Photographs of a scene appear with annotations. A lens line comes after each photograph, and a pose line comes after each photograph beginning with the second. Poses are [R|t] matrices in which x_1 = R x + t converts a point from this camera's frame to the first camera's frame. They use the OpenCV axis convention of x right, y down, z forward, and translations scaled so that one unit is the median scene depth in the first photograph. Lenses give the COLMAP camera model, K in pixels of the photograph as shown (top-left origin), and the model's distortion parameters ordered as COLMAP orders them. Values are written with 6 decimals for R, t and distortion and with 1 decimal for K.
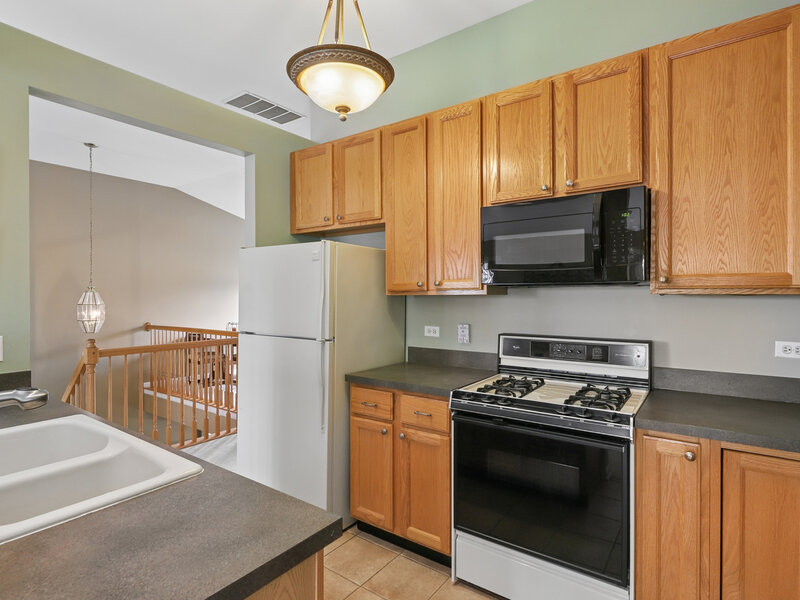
lens RADIAL K [[437.1, 0, 400.0], [0, 437.1, 300.0], [0, 0, 1]] dist [-0.000927, 0.000901]
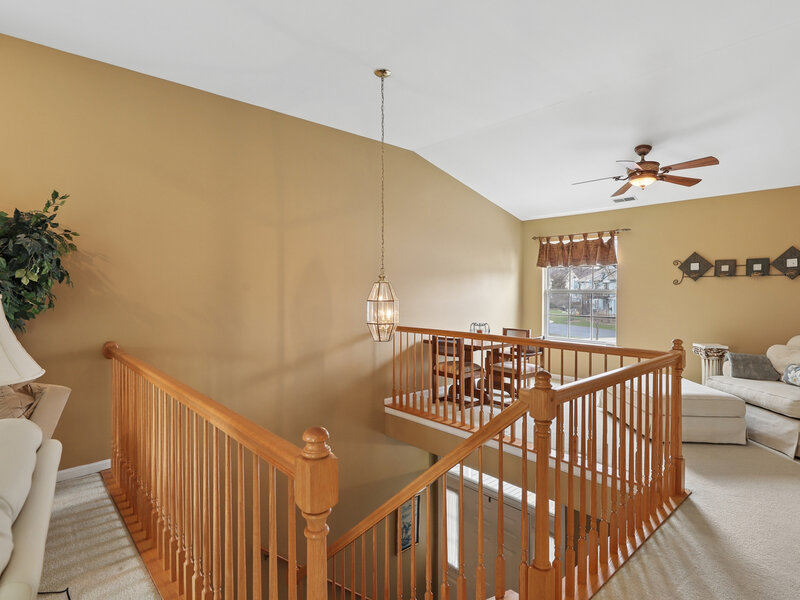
lens RADIAL K [[432.7, 0, 400.9], [0, 432.7, 291.0], [0, 0, 1]] dist [0.000126, 0.000138]
pose [[0.977142, 0.004891, -0.212531, -0.871987], [-0.005552, 0.999981, -0.002512, -0.006447], [0.212515, 0.003635, 0.977151, 0.536908]]
